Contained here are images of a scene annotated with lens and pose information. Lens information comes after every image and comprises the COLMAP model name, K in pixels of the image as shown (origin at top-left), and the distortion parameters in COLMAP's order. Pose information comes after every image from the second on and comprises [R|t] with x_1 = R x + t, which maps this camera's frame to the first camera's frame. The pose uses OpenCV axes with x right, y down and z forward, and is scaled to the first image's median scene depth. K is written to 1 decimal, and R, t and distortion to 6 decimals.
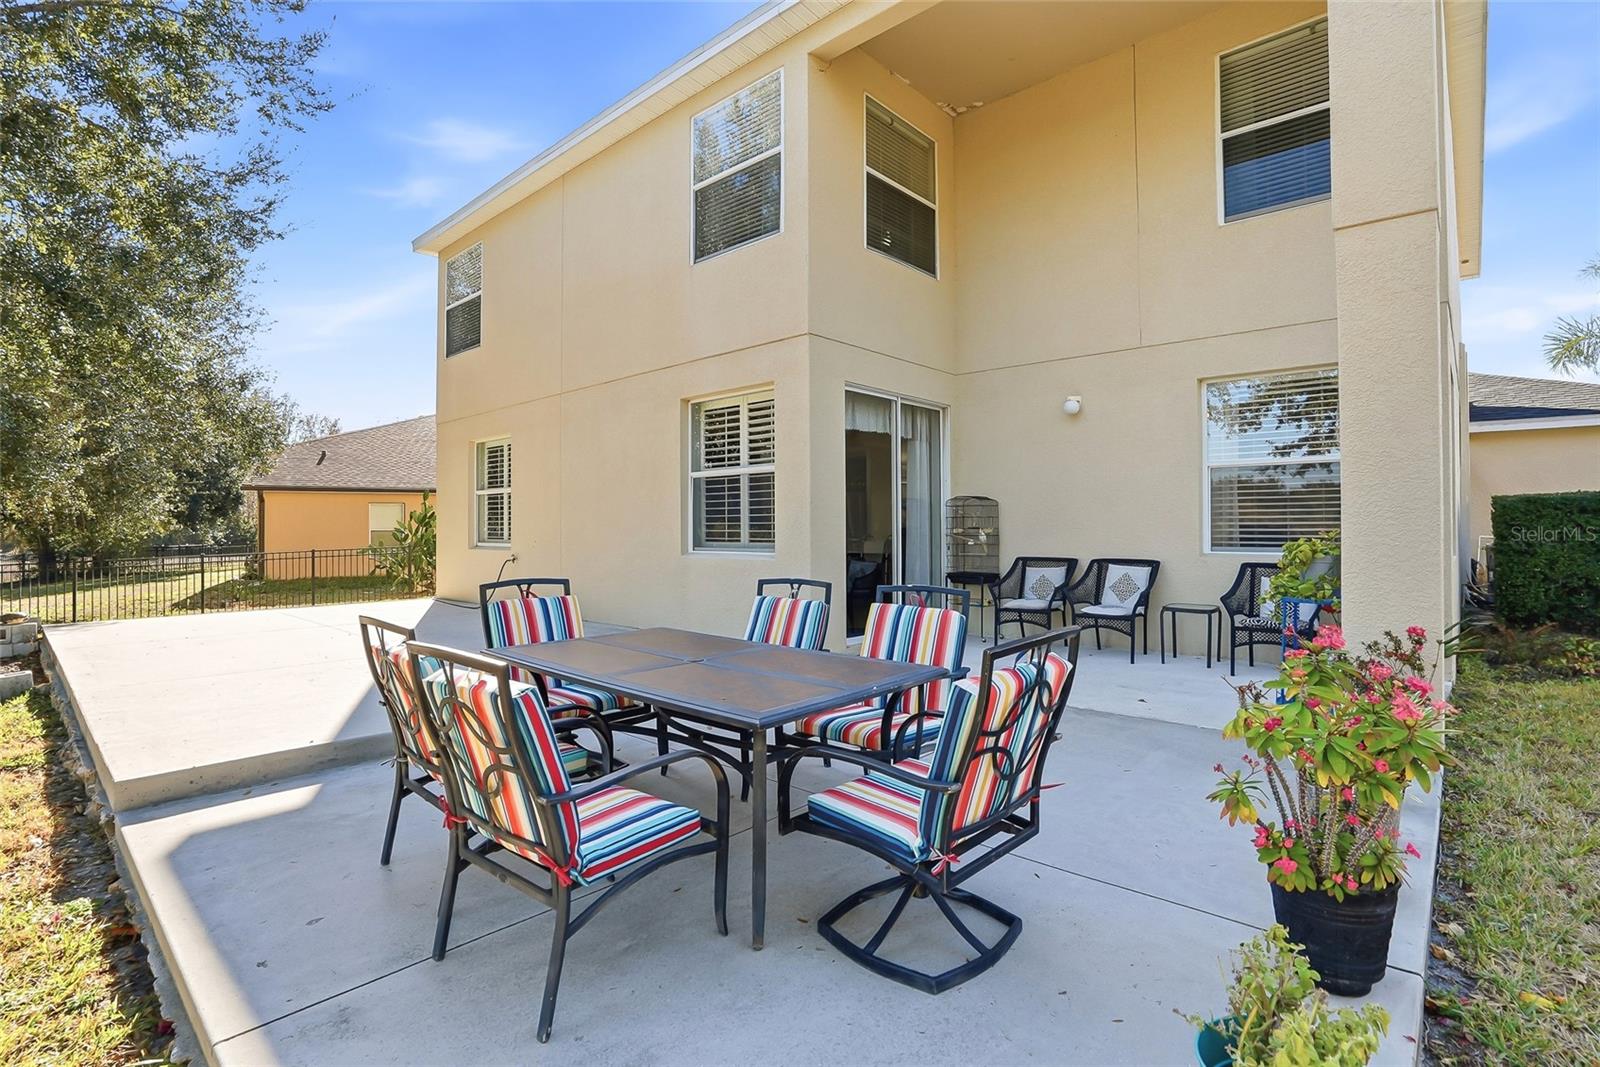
lens RADIAL K [[751.1, 0, 804.8], [0, 751.1, 522.6], [0, 0, 1]] dist [-0.056020, 0.000194]
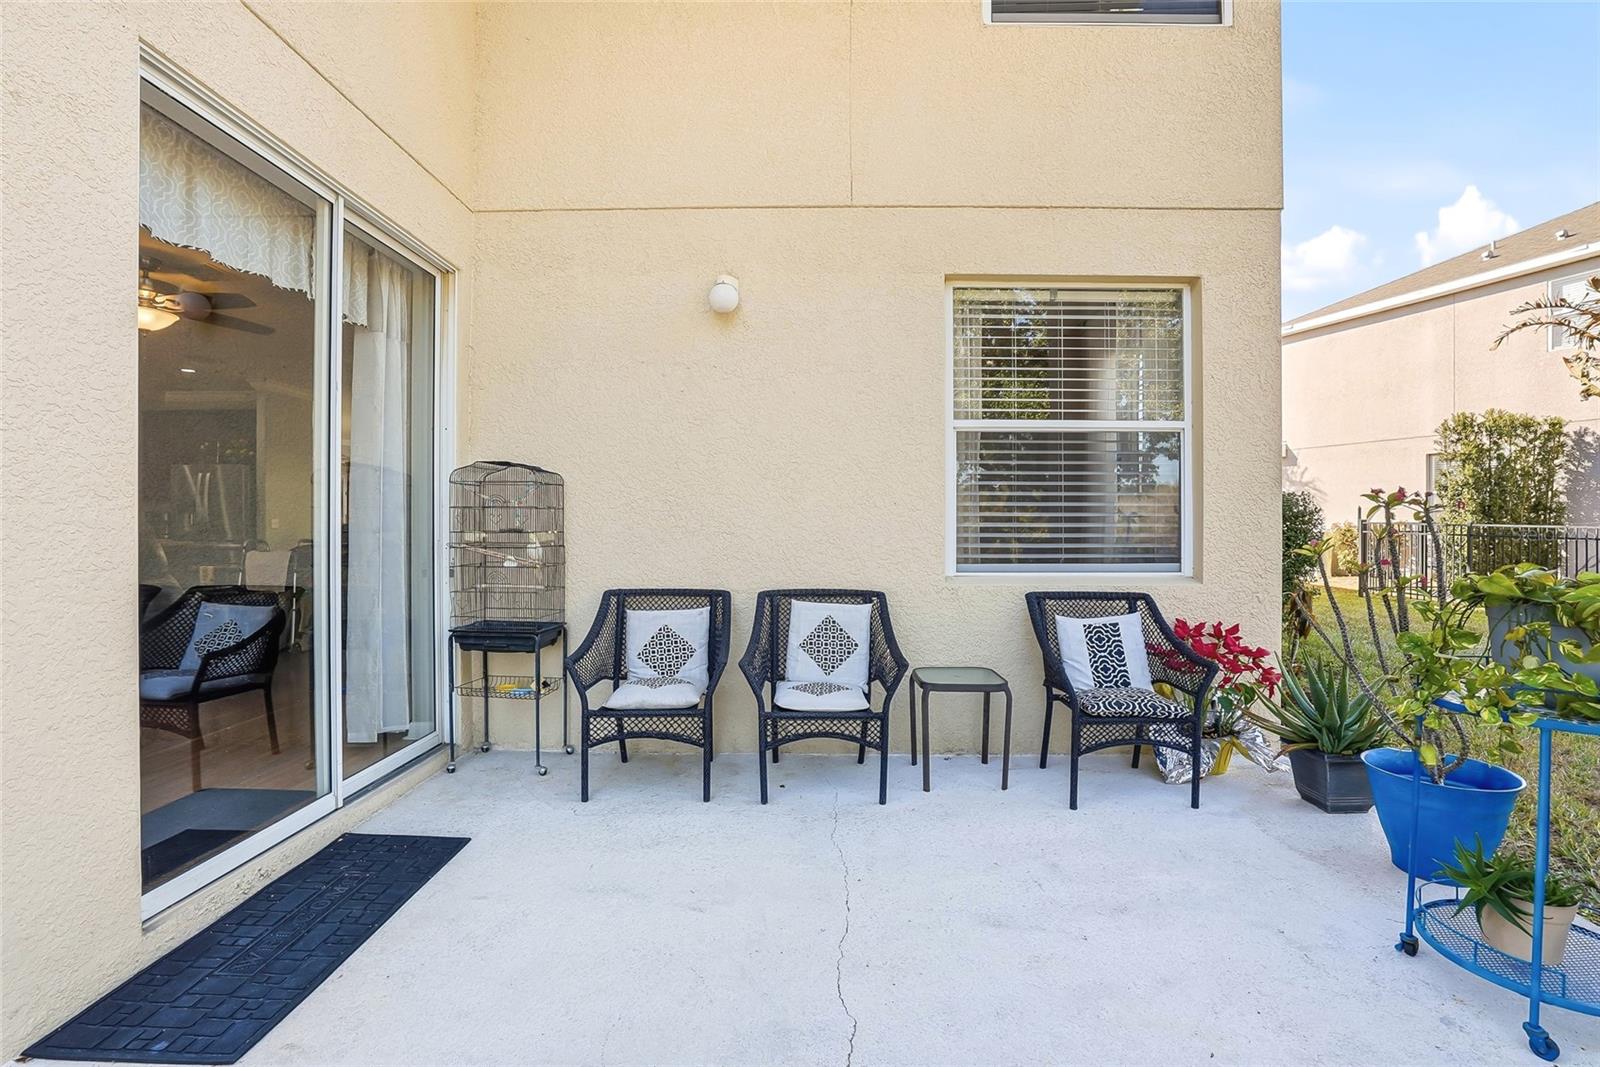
lens RADIAL K [[751.1, 0, 804.8], [0, 751.1, 522.6], [0, 0, 1]] dist [-0.056020, 0.000194]
pose [[0.760043, 0.007840, 0.649826, 0.063454], [-0.007737, 0.999966, -0.003015, 0.002161], [-0.649827, -0.002736, 0.760077, 0.537886]]
